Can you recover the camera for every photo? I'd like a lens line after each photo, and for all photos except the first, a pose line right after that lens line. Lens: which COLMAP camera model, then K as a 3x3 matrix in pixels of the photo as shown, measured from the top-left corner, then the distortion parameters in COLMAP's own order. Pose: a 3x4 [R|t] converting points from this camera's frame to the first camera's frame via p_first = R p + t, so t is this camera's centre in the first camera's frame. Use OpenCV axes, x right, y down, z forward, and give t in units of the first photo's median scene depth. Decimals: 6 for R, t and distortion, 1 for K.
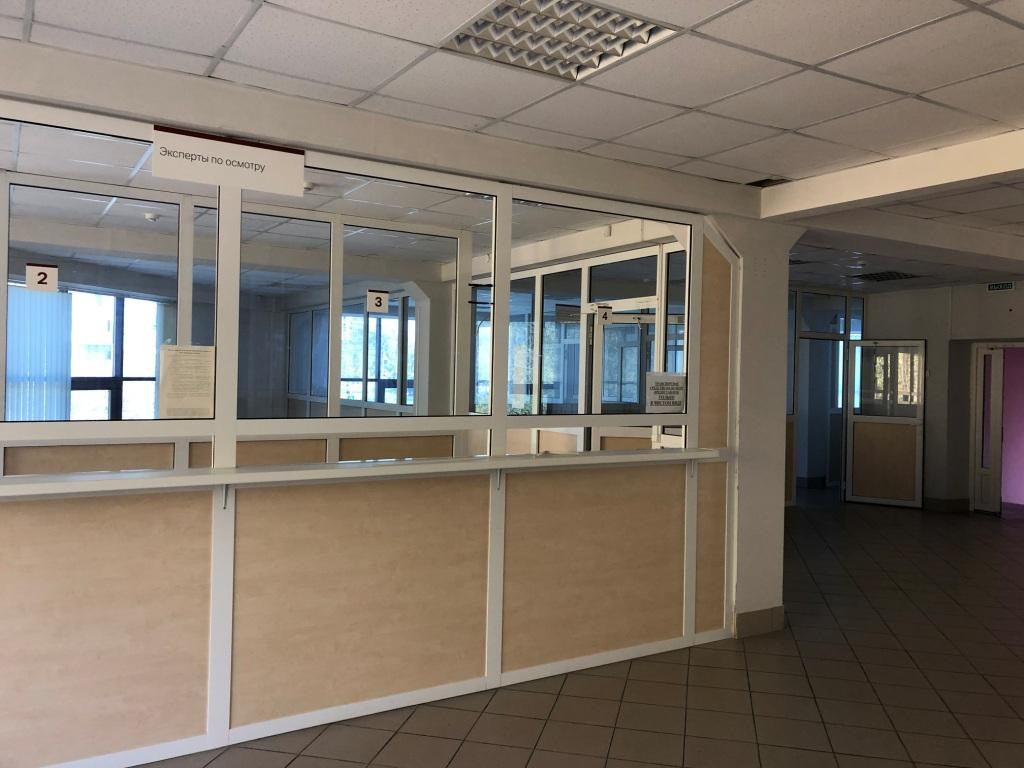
lens RADIAL K [[831.9, 0, 509.0], [0, 831.9, 383.9], [0, 0, 1]] dist [0.047702, -0.044308]
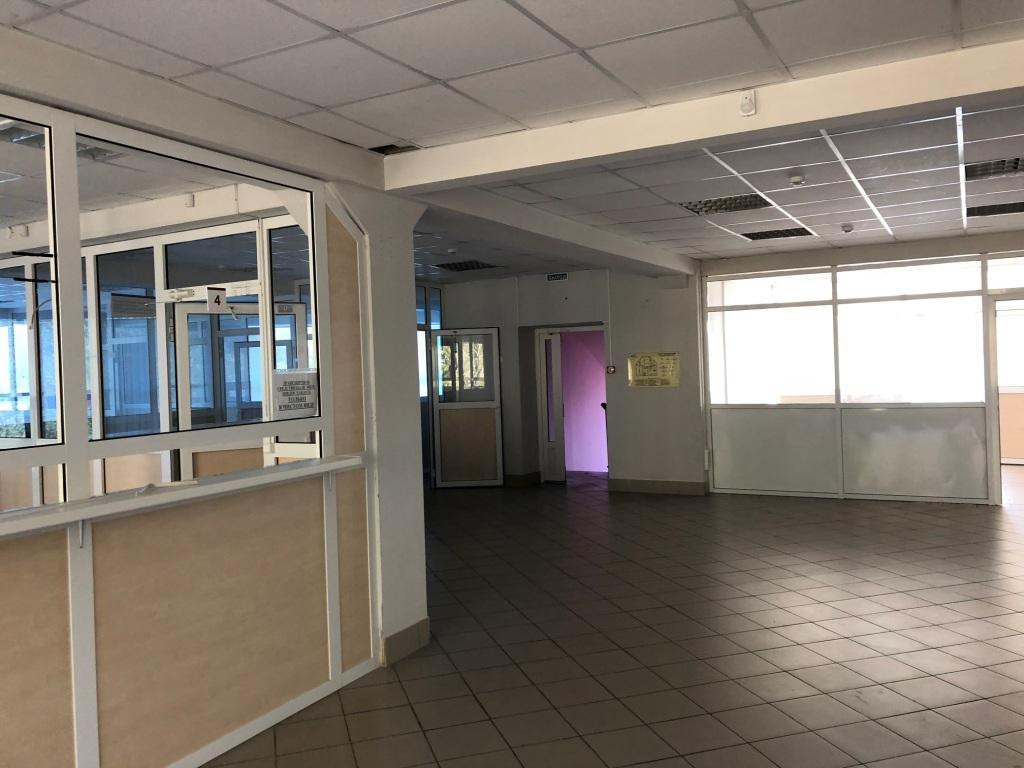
lens RADIAL K [[831.9, 0, 518.2], [0, 831.9, 378.9], [0, 0, 1]] dist [0.047702, -0.044308]
pose [[0.859485, -0.059441, 0.507694, -0.036601], [0.060315, 0.998070, 0.014746, -0.002695], [-0.507591, 0.017948, 0.861411, 0.158108]]
